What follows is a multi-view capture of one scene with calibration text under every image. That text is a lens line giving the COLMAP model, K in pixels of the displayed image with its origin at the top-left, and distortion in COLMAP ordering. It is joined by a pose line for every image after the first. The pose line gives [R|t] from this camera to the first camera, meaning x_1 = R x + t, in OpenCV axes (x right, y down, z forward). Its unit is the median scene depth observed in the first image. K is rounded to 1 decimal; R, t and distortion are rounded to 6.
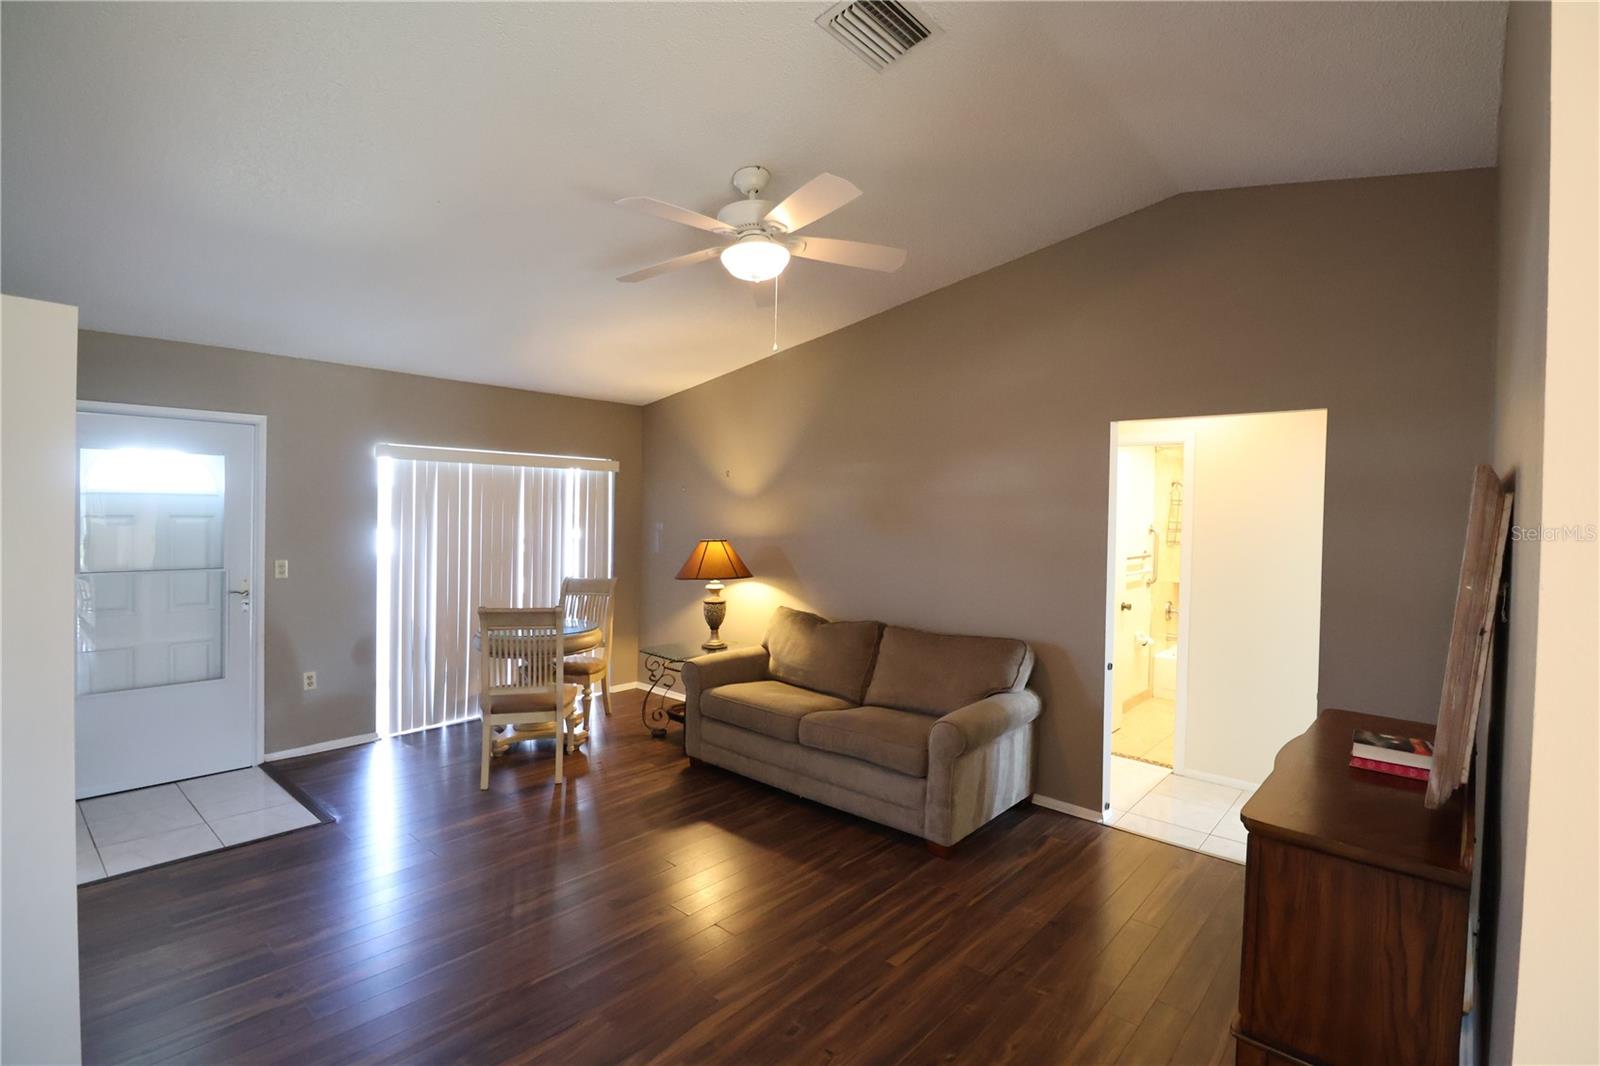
lens RADIAL K [[745.2, 0, 815.2], [0, 745.2, 521.6], [0, 0, 1]] dist [-0.004285, -0.009897]
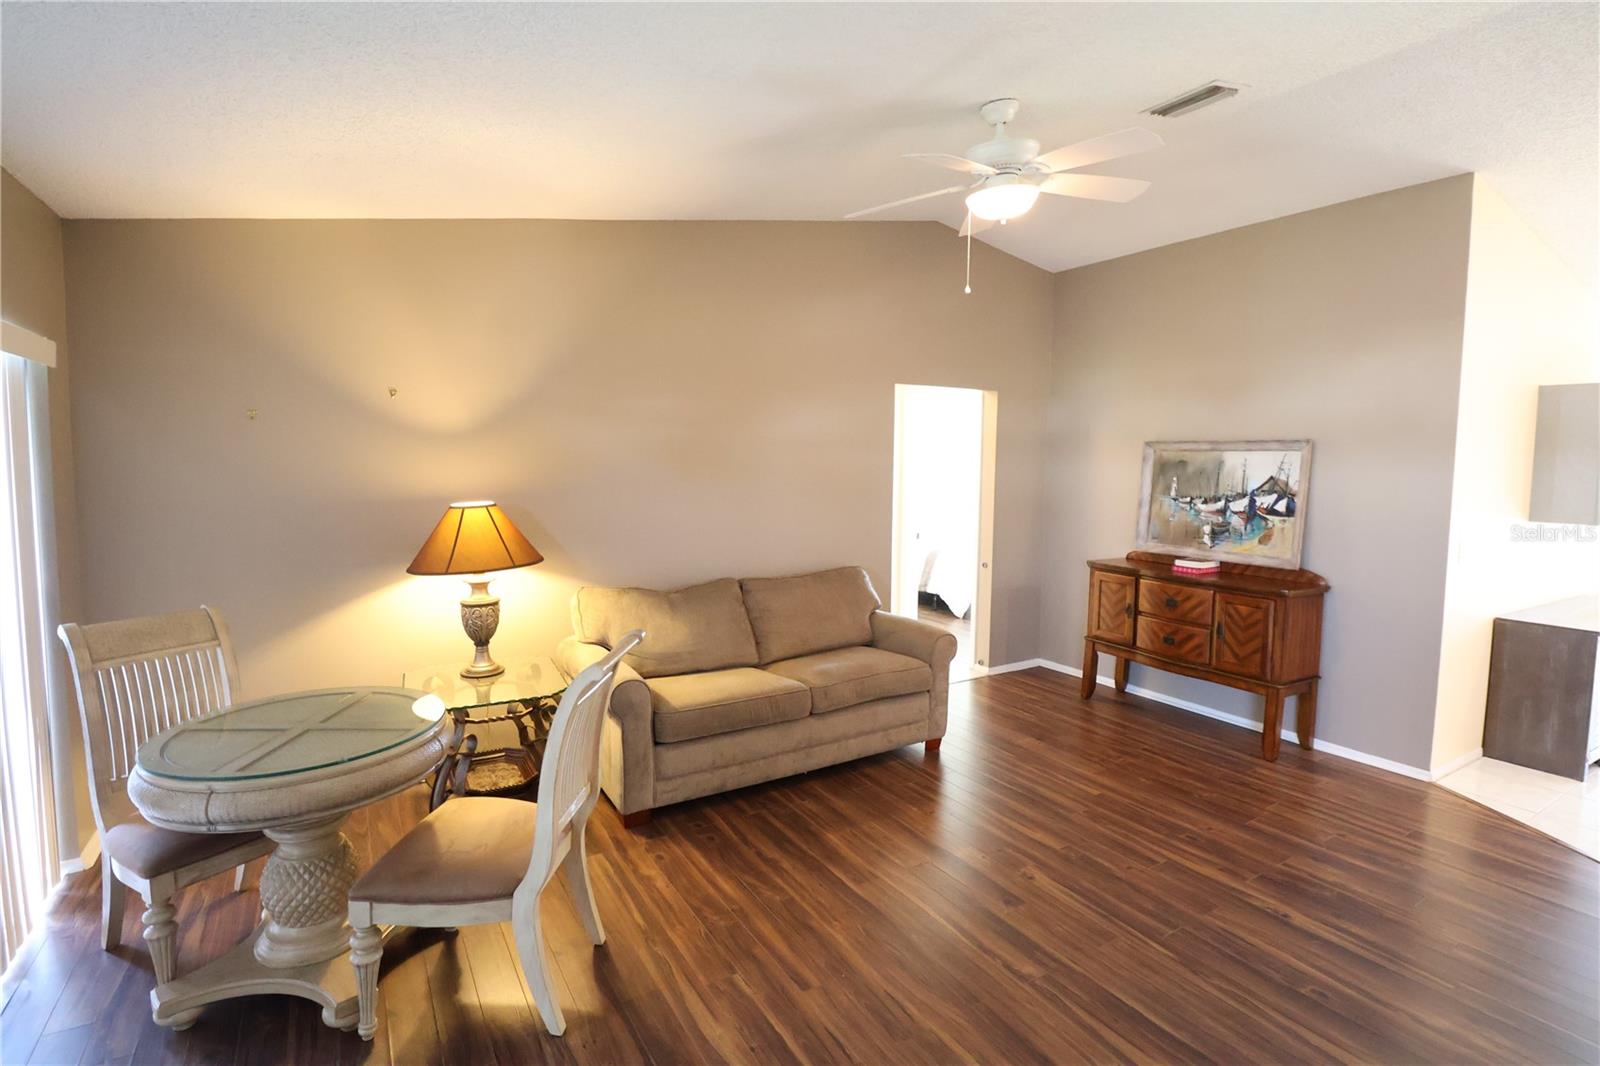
lens RADIAL K [[745.2, 0, 811.5], [0, 745.2, 532.9], [0, 0, 1]] dist [-0.004285, -0.009897]
pose [[0.307873, -0.108379, 0.945235, -0.841903], [0.014036, 0.993900, 0.109387, -0.022610], [-0.951324, -0.020410, 0.307516, 0.710448]]
